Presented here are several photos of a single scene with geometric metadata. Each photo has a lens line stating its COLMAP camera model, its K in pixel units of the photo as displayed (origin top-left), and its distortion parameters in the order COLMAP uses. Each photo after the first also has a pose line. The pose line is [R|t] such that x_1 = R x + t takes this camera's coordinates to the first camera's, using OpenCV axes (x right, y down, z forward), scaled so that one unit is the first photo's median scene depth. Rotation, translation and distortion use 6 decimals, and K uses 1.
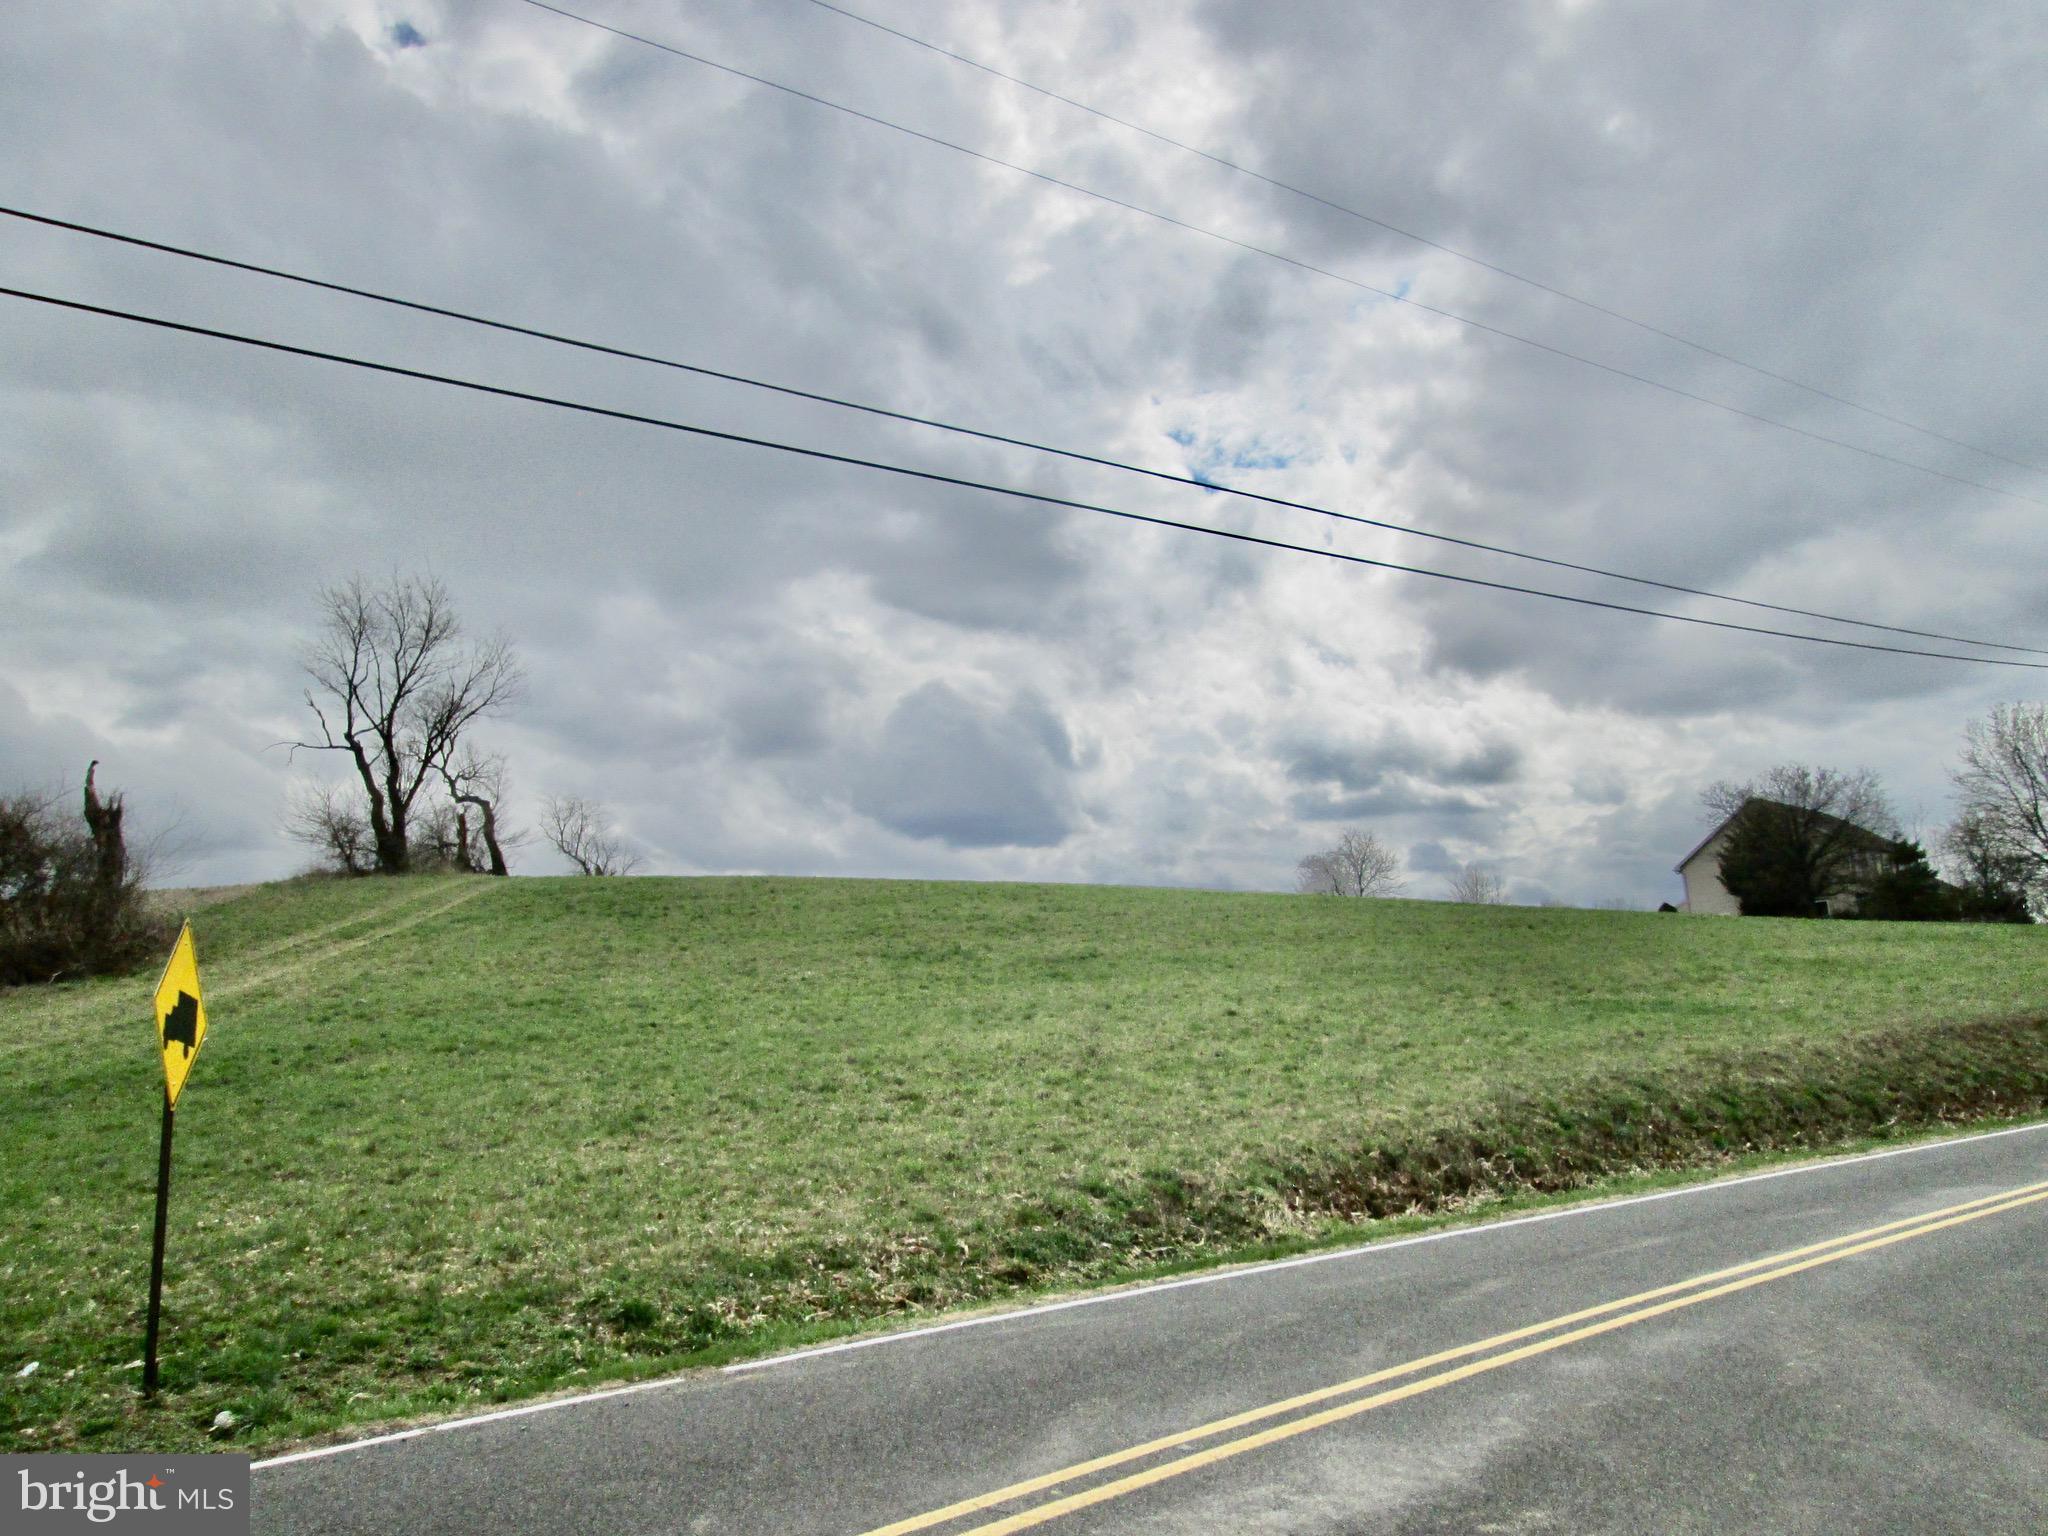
lens RADIAL K [[1706.3, 0, 1024.0], [0, 1706.3, 768.0], [0, 0, 1]] dist [-0.007648, 0.017185]
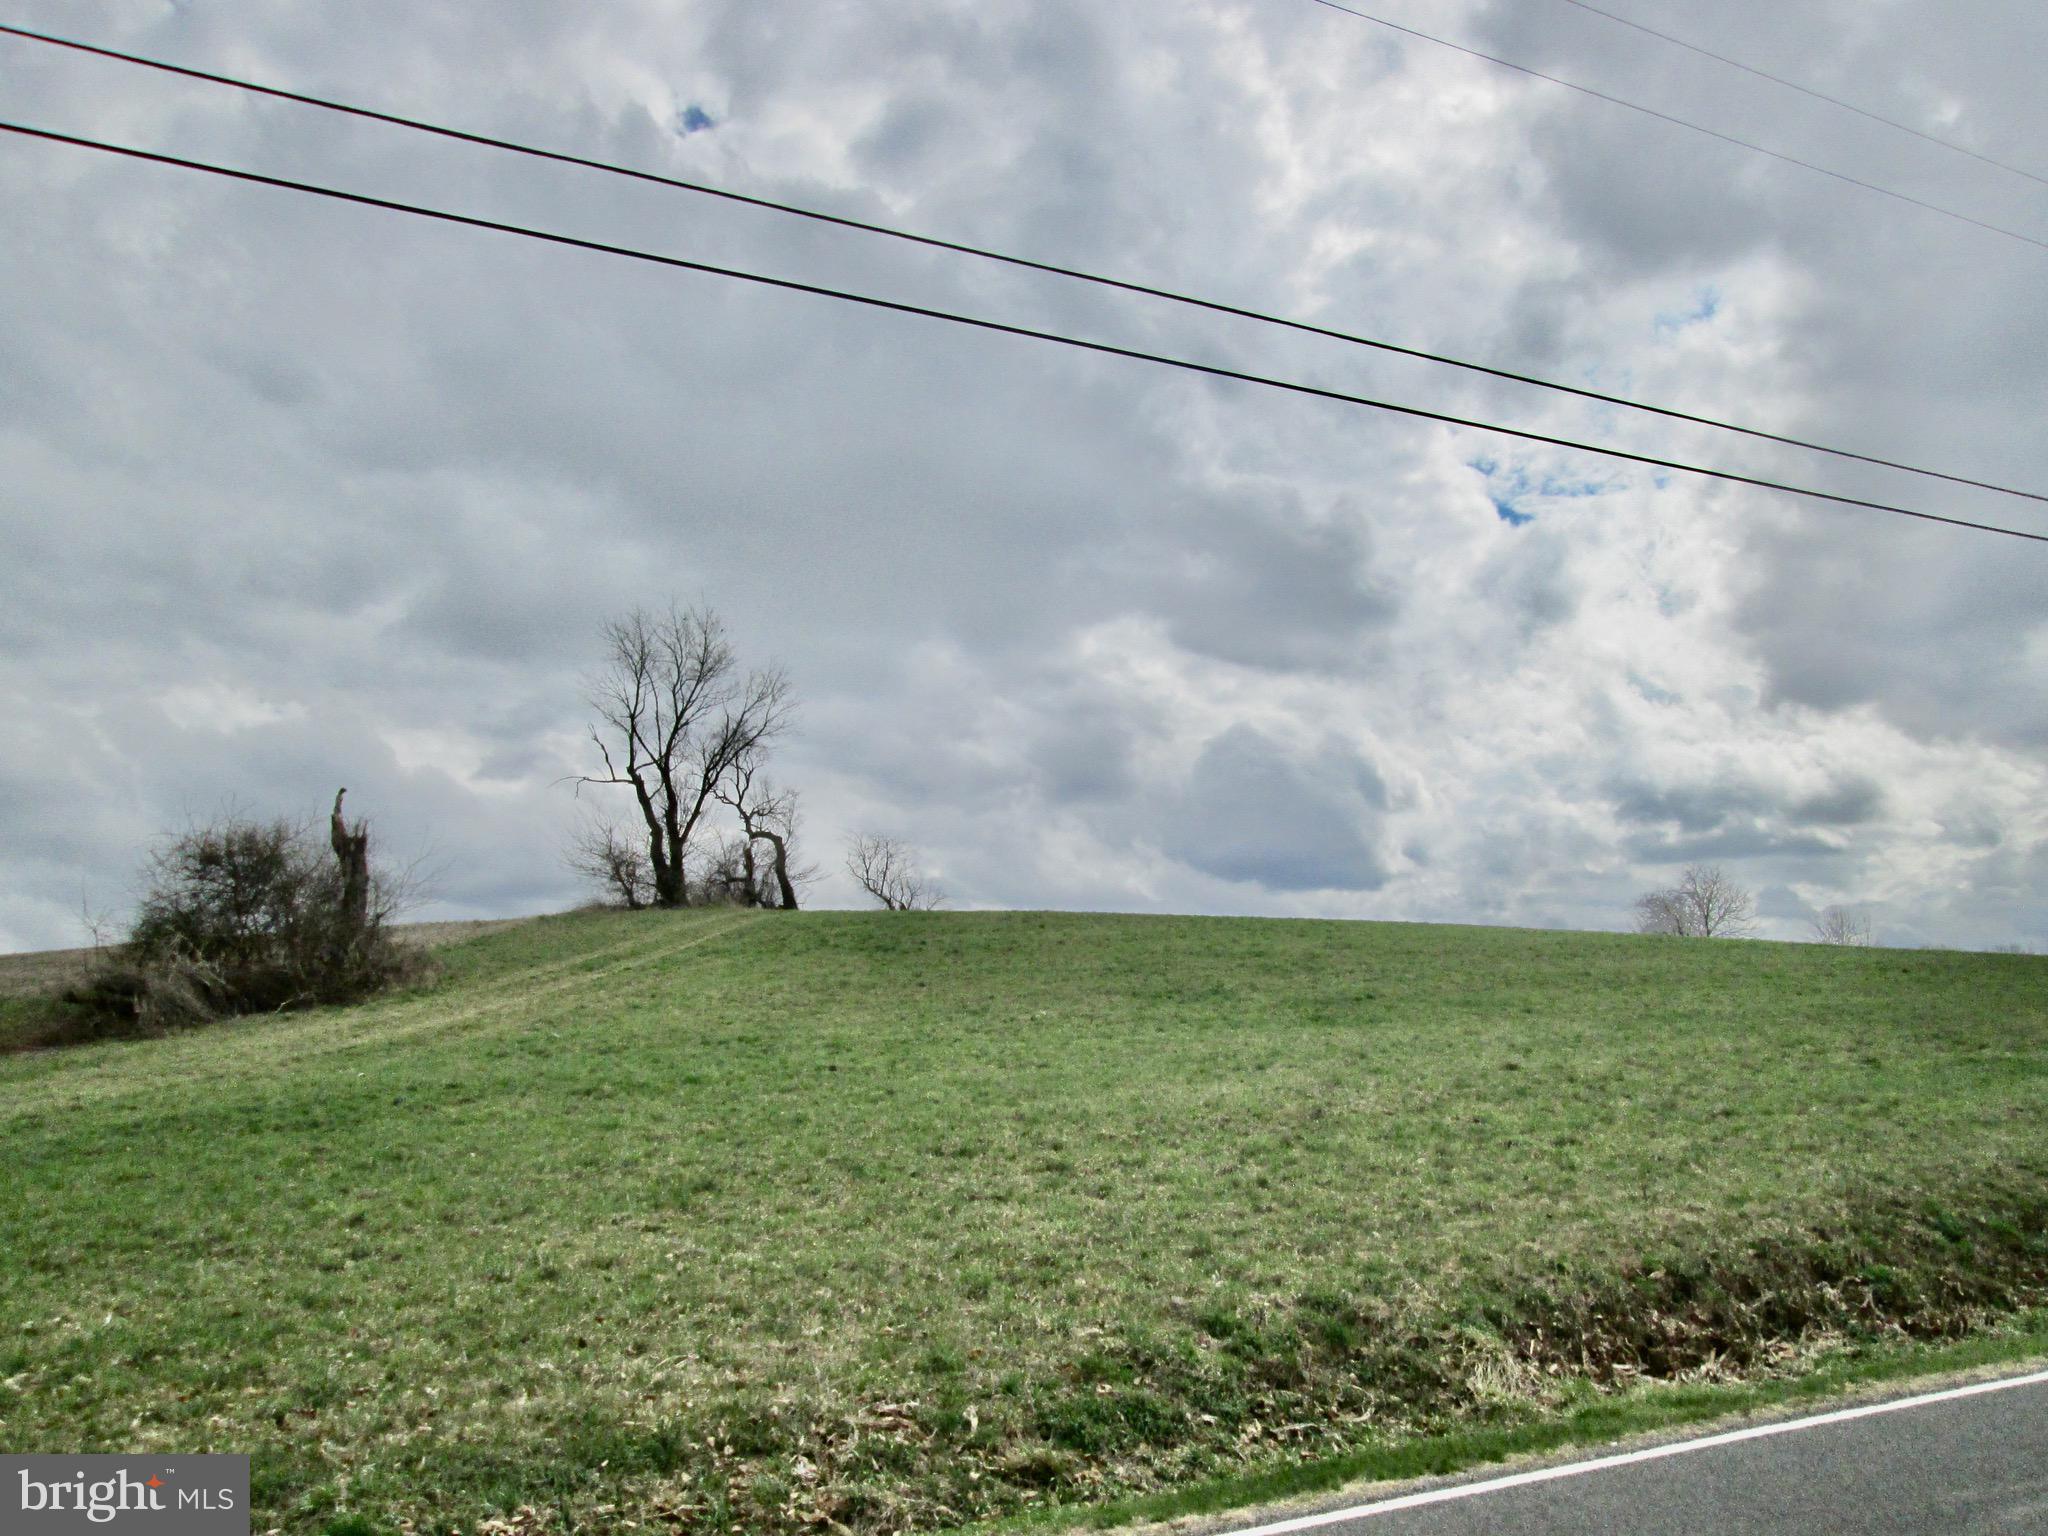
lens RADIAL K [[1706.3, 0, 1024.0], [0, 1706.3, 768.0], [0, 0, 1]] dist [-0.007648, 0.017185]
pose [[0.982172, -0.013347, -0.187509, 0.063226], [0.008766, 0.999643, -0.025241, 0.024181], [0.187779, 0.023148, 0.981939, 0.192388]]
